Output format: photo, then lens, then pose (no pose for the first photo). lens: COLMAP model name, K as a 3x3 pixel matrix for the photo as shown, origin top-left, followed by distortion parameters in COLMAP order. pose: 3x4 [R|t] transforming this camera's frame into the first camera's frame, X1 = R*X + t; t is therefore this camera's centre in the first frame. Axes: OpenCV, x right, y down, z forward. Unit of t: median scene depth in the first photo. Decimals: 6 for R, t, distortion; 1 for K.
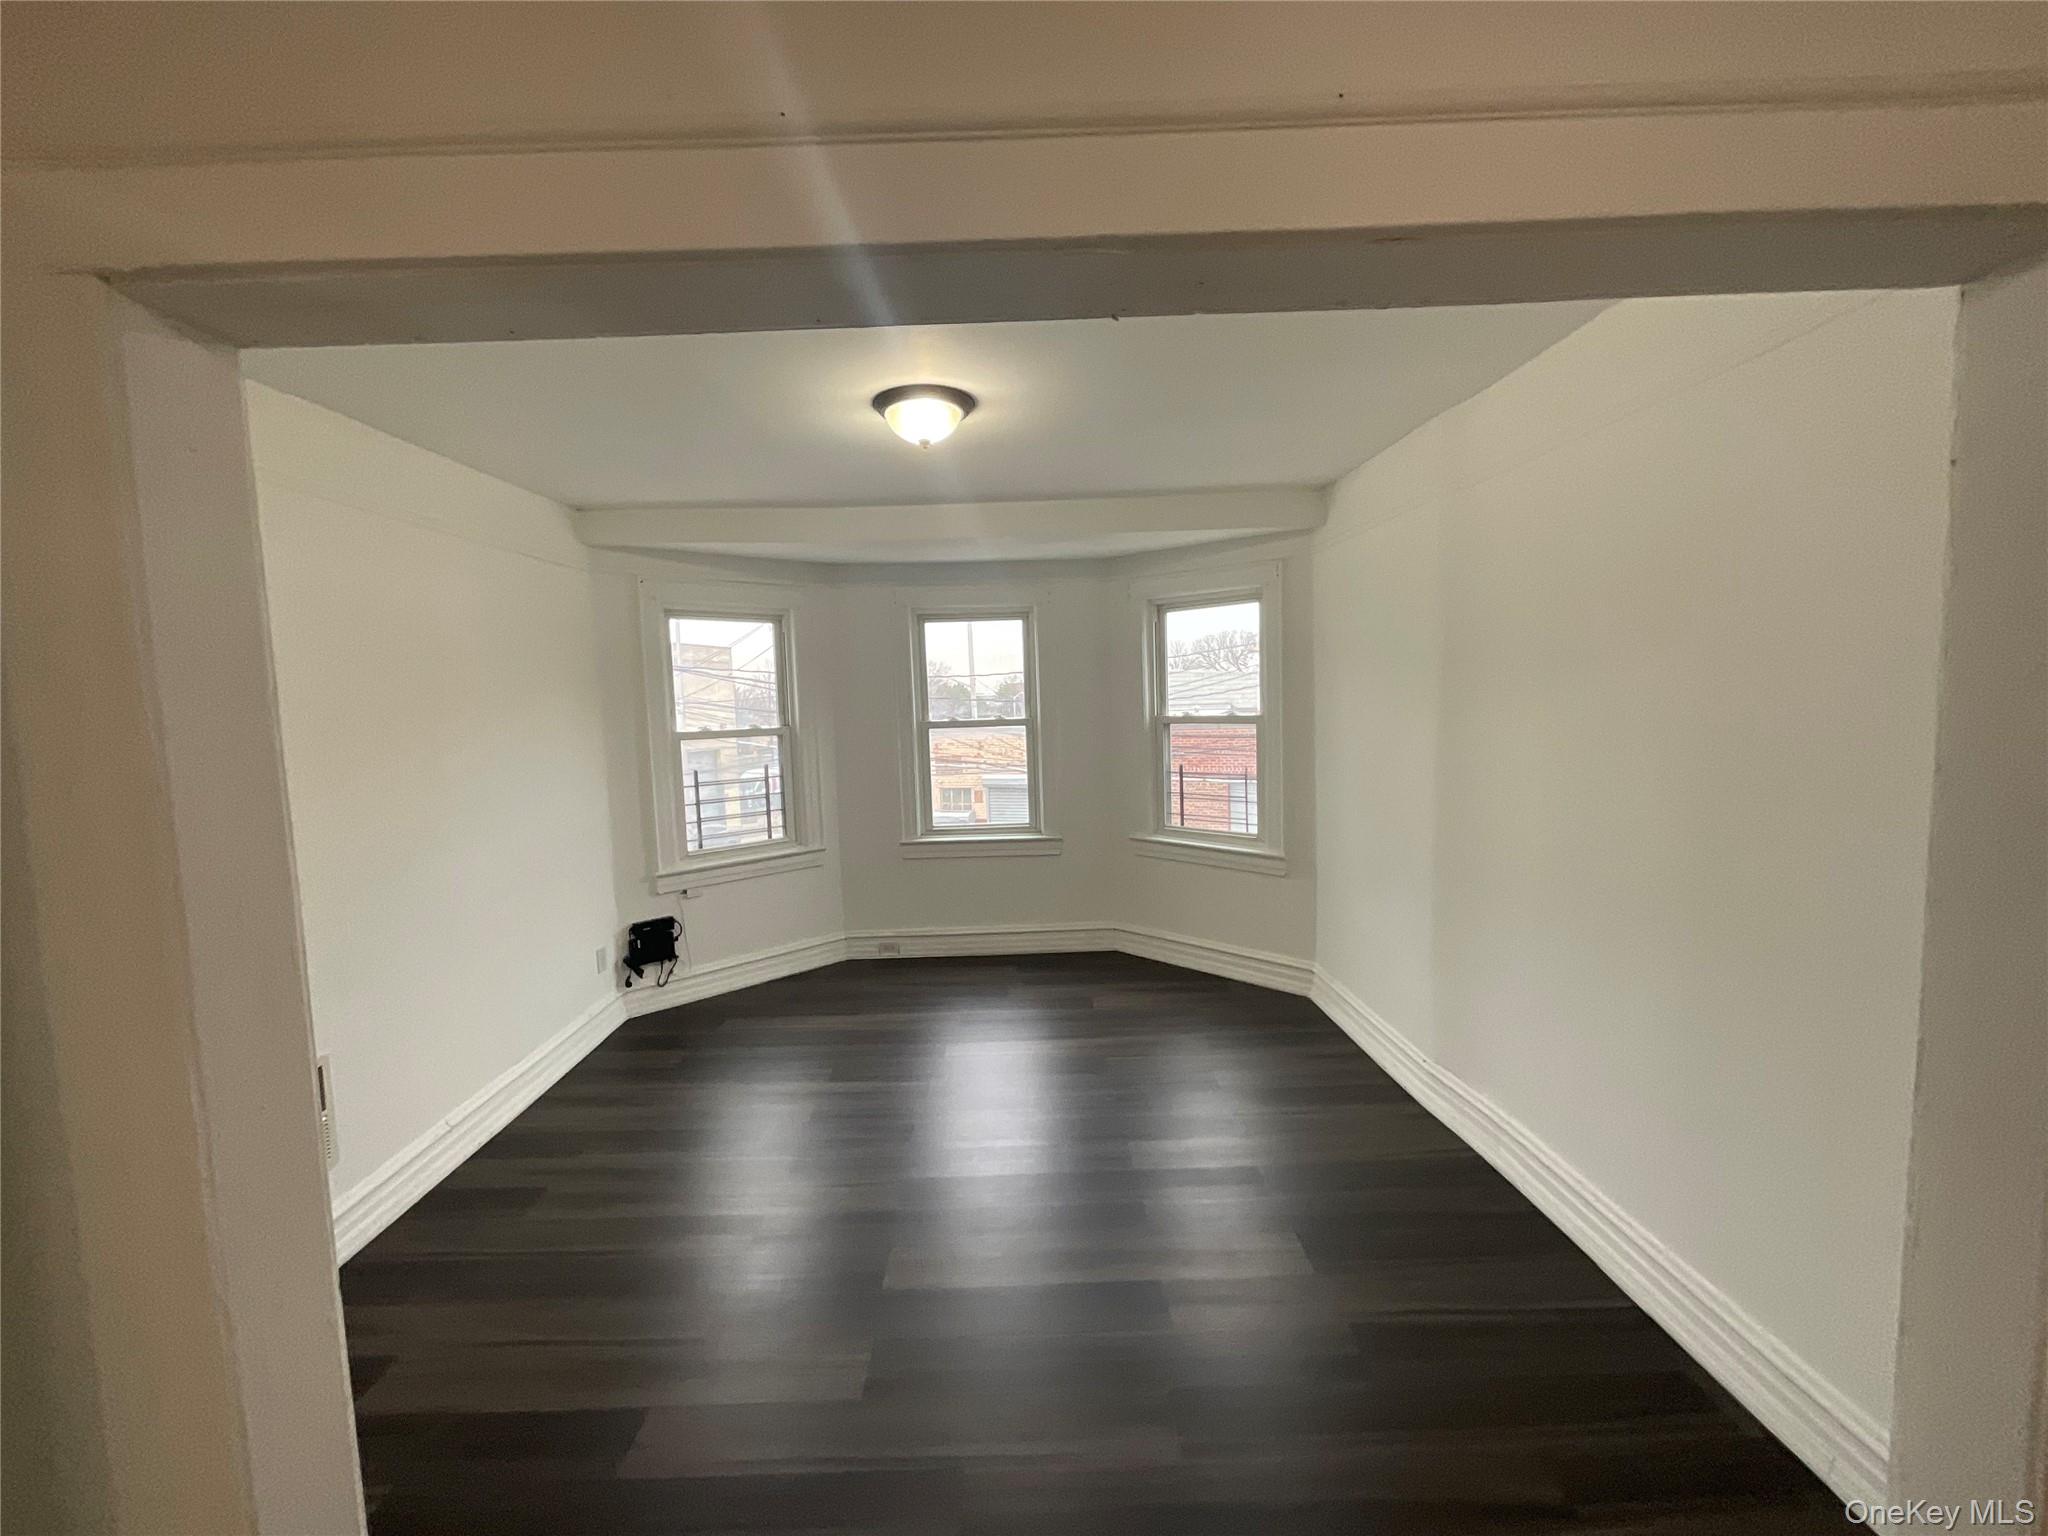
lens RADIAL K [[816.5, 0, 1024.2], [0, 816.5, 790.8], [0, 0, 1]] dist [0.001071, -0.000164]
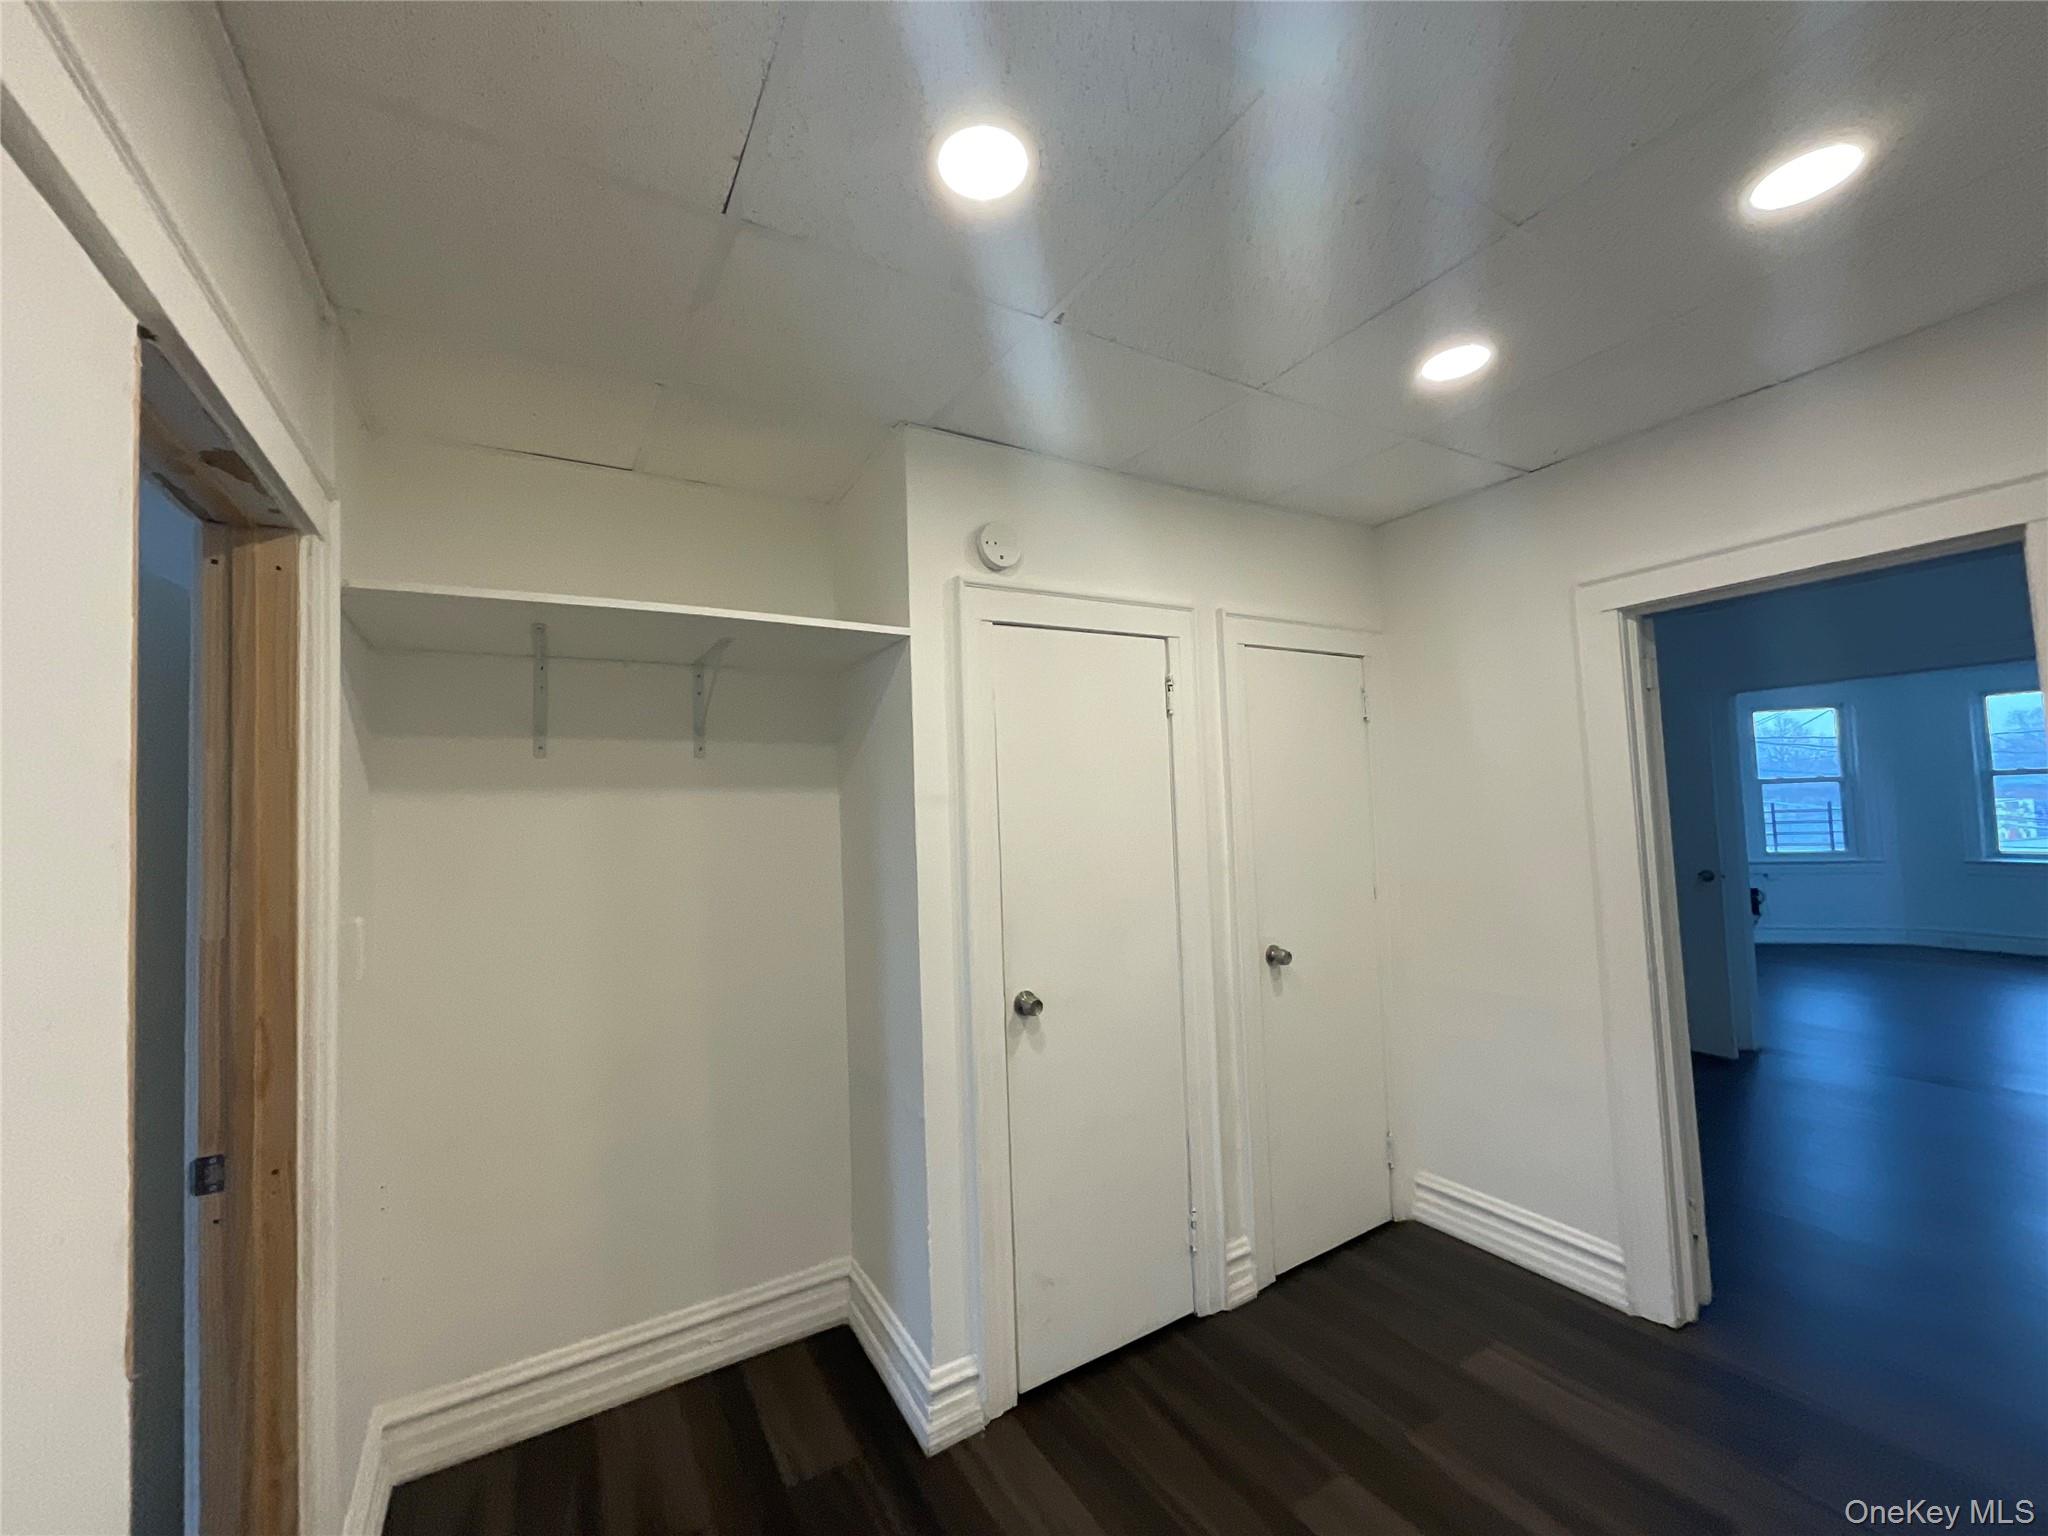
lens RADIAL K [[816.5, 0, 1010.2], [0, 816.5, 773.0], [0, 0, 1]] dist [0.001071, -0.000164]
pose [[0.465321, -0.023836, -0.884821, 0.818116], [-0.048305, 0.997464, -0.052274, 0.175527], [0.883823, 0.067066, 0.462989, -2.686103]]
